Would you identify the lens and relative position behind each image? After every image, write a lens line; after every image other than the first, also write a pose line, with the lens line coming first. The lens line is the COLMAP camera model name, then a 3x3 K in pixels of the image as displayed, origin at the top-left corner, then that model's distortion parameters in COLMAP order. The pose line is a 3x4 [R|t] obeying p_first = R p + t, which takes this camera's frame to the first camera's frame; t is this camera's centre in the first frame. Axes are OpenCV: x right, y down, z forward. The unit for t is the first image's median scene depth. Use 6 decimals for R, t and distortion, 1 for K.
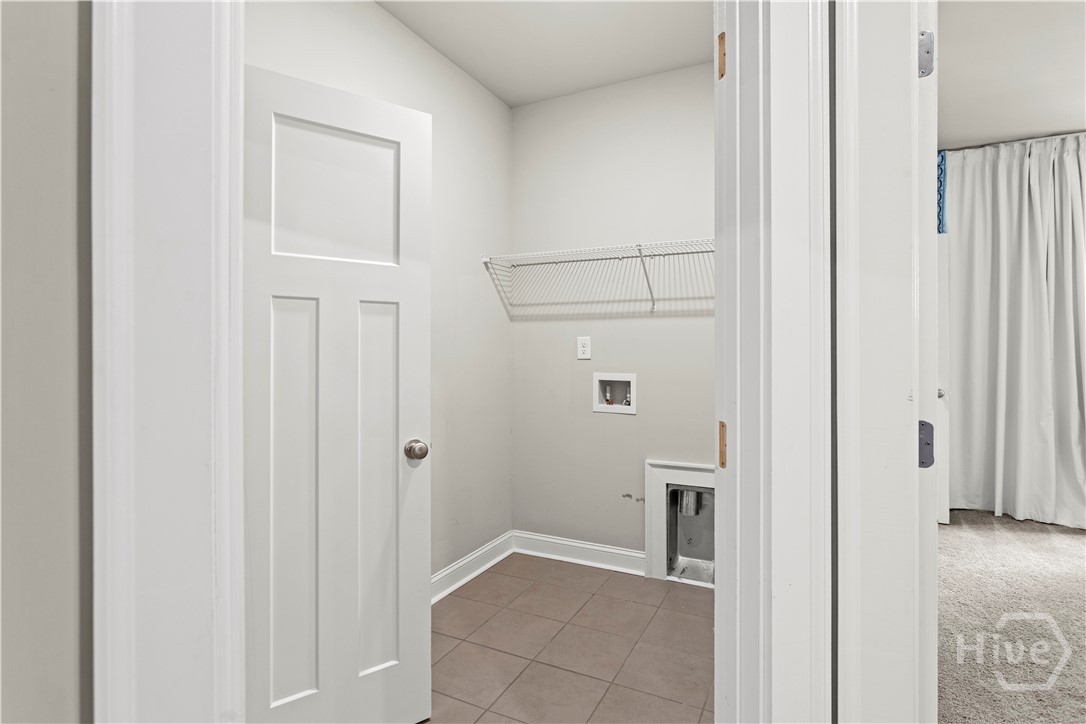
lens RADIAL K [[551.6, 0, 551.7], [0, 551.6, 339.5], [0, 0, 1]] dist [-0.003298, 0.000221]
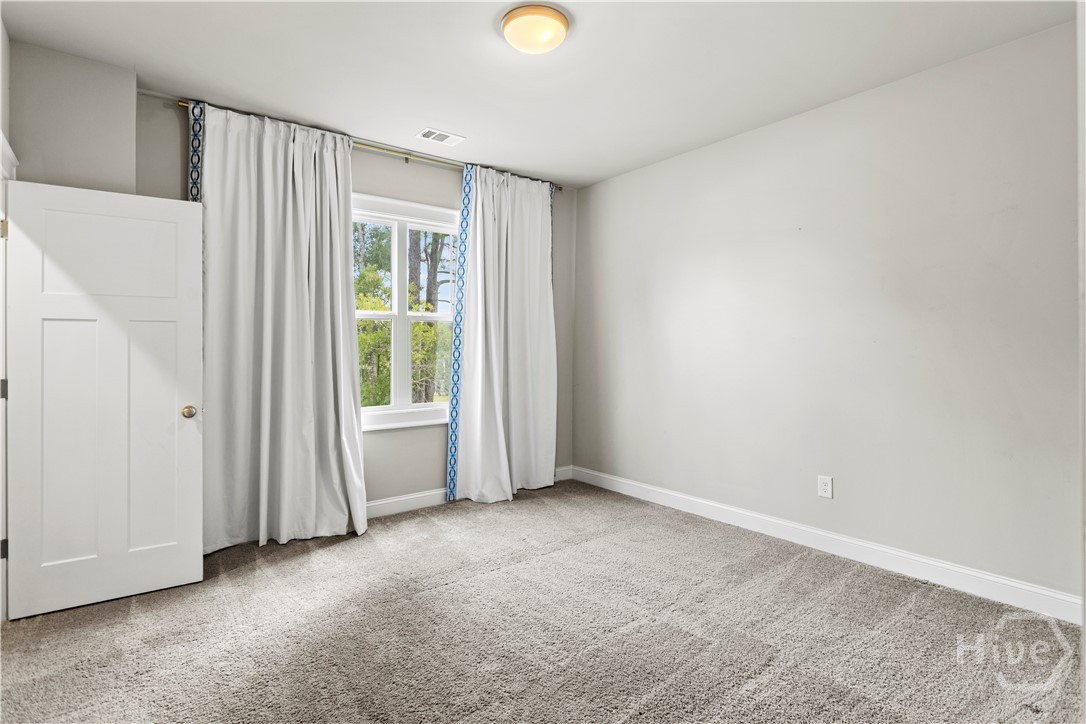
lens RADIAL K [[551.6, 0, 542.0], [0, 551.6, 353.5], [0, 0, 1]] dist [-0.003298, 0.000221]
pose [[0.447753, -0.012828, 0.894065, 0.233550], [-0.005017, 0.999845, 0.016858, 0.002783], [-0.894143, -0.012034, 0.447620, 0.219869]]
